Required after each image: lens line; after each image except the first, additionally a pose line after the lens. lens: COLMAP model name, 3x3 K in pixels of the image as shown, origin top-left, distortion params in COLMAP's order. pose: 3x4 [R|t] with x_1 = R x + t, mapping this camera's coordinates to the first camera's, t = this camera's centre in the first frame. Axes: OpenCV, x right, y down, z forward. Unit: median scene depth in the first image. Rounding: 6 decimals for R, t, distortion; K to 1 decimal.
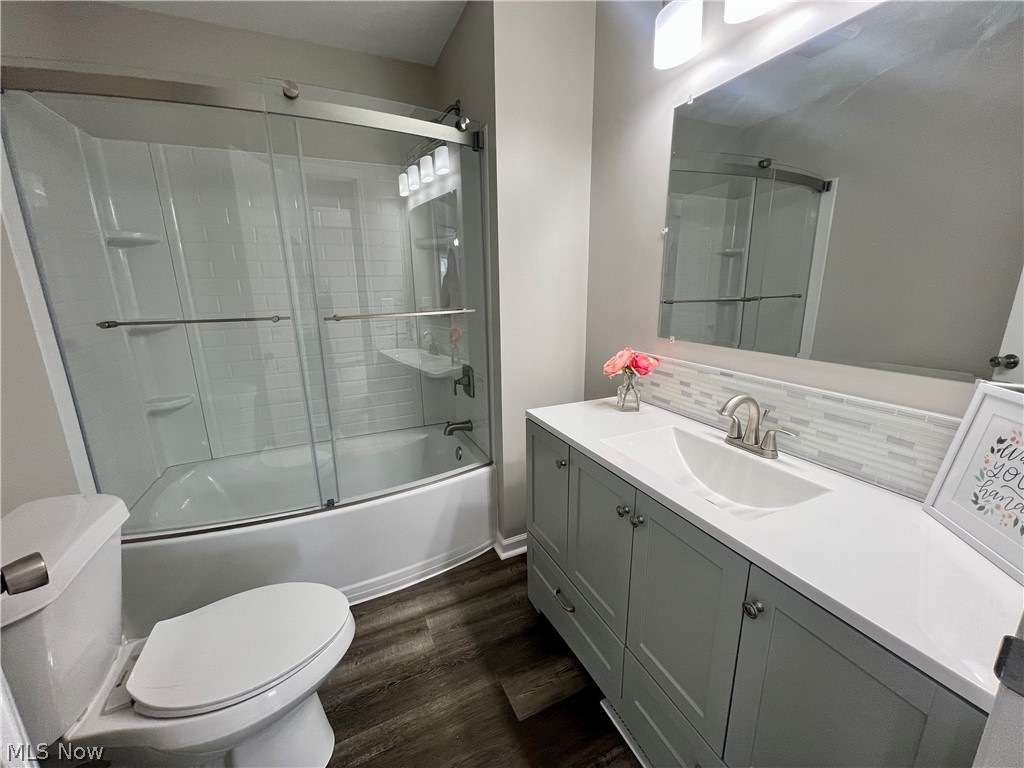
lens RADIAL K [[409.9, 0, 514.1], [0, 409.9, 382.9], [0, 0, 1]] dist [0.000767, 0.000119]
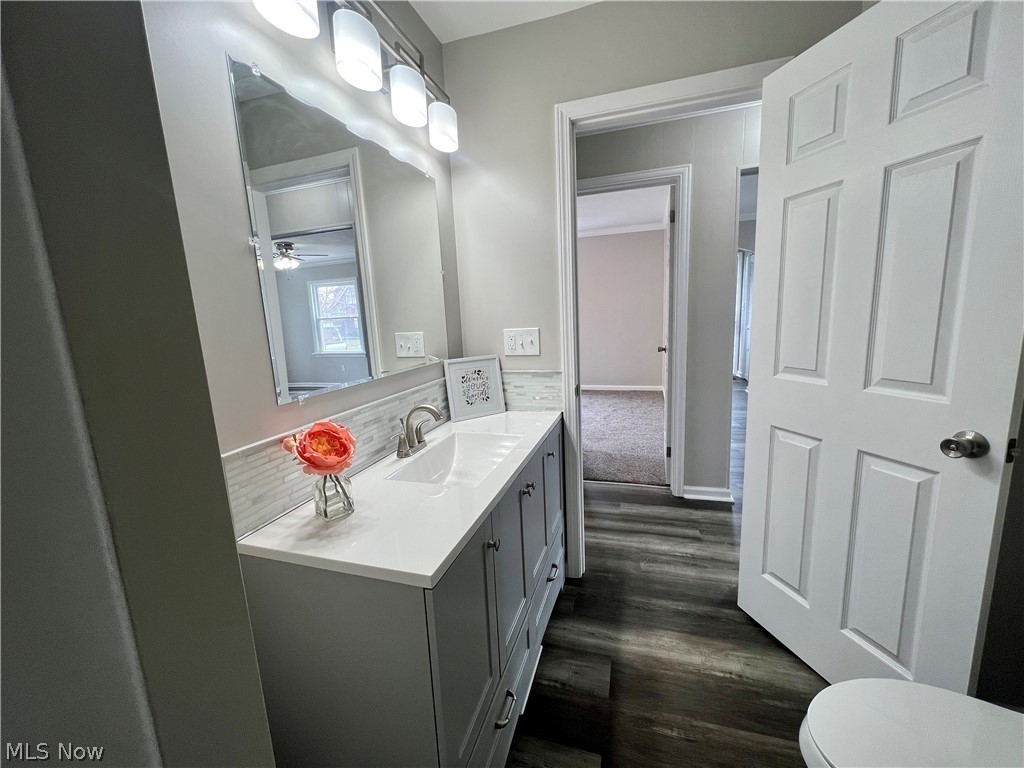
lens RADIAL K [[409.9, 0, 512.0], [0, 409.9, 381.6], [0, 0, 1]] dist [0.000767, 0.000119]
pose [[-0.736979, -0.064190, 0.672861, -0.459576], [0.212967, 0.922724, 0.321288, -0.363610], [-0.641488, 0.380080, -0.666357, 1.560910]]
